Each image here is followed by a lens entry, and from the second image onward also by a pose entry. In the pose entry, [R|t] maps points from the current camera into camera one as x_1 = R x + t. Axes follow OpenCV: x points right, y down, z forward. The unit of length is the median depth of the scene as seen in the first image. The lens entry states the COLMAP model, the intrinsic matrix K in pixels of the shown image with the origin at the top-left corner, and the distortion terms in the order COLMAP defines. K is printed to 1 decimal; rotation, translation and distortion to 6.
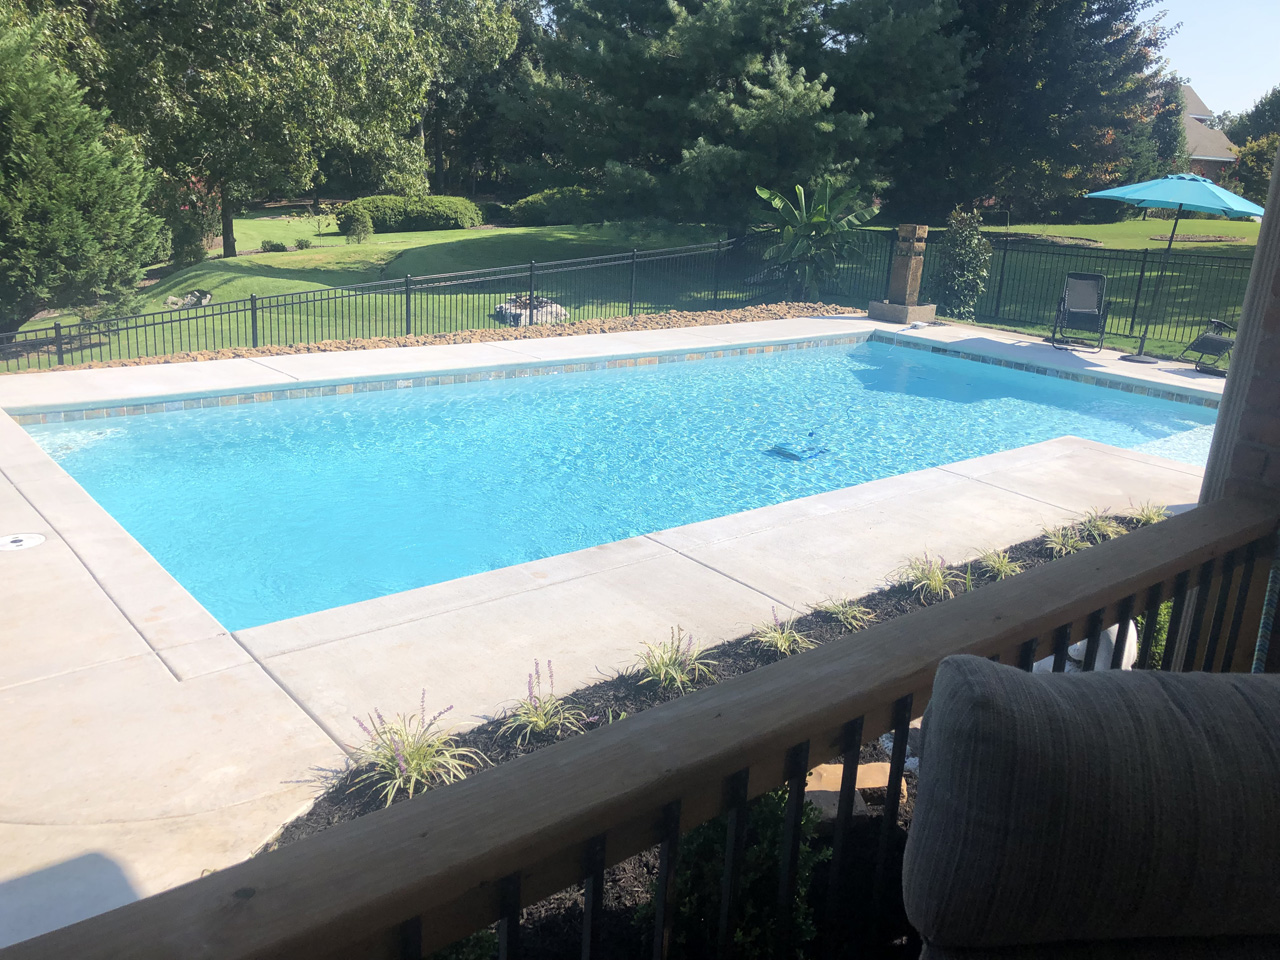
lens RADIAL K [[1044.6, 0, 632.5], [0, 1044.6, 477.4], [0, 0, 1]] dist [0.086949, -0.166791]
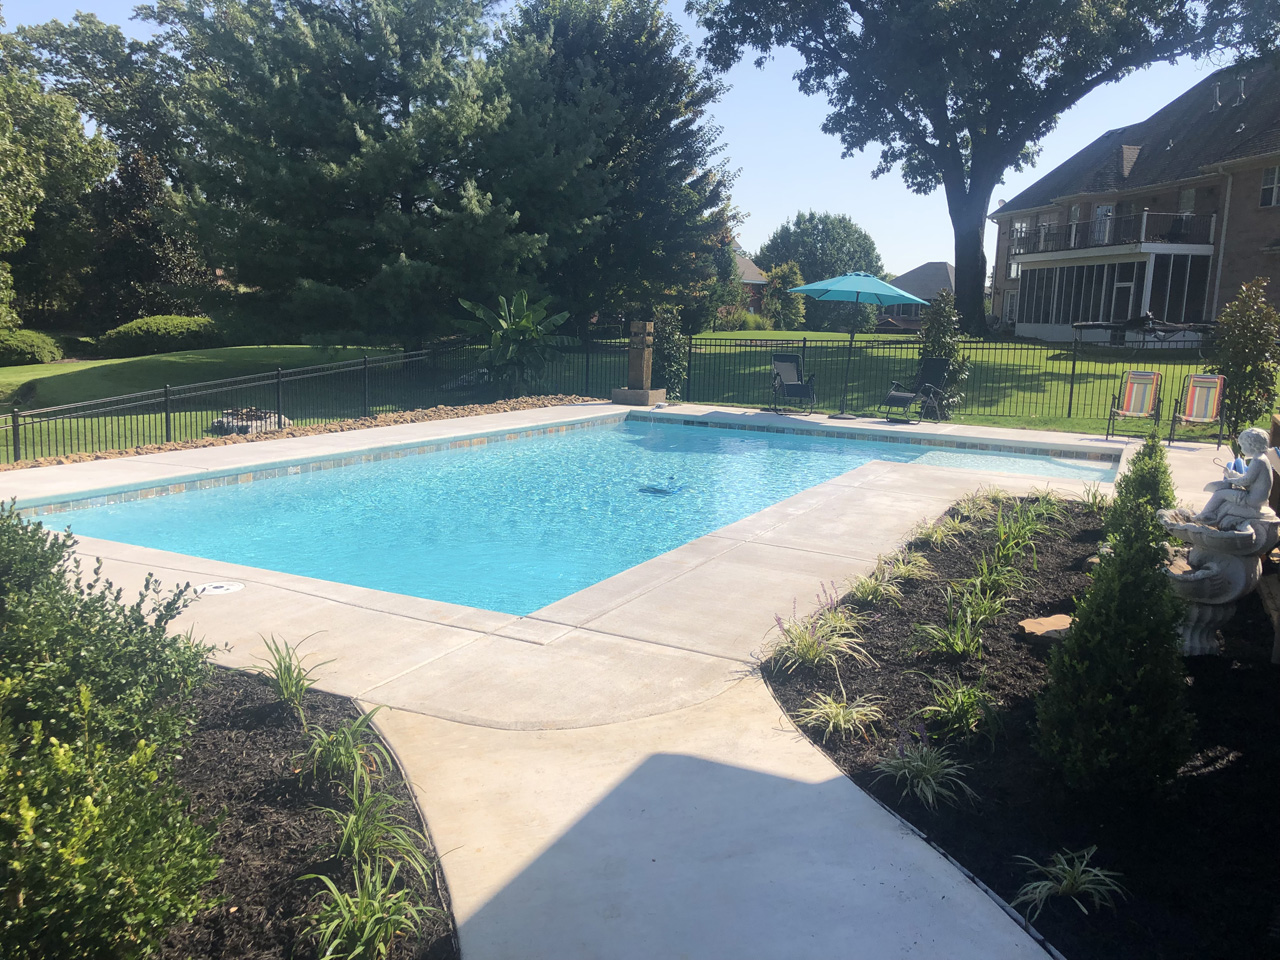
lens RADIAL K [[1019.7, 0, 645.2], [0, 1019.7, 524.7], [0, 0, 1]] dist [0.002772, -0.002413]
pose [[0.914028, -0.101302, 0.392799, -0.149240], [0.128018, 0.990867, -0.042350, 0.024216], [-0.384922, 0.088994, 0.918649, -0.017169]]
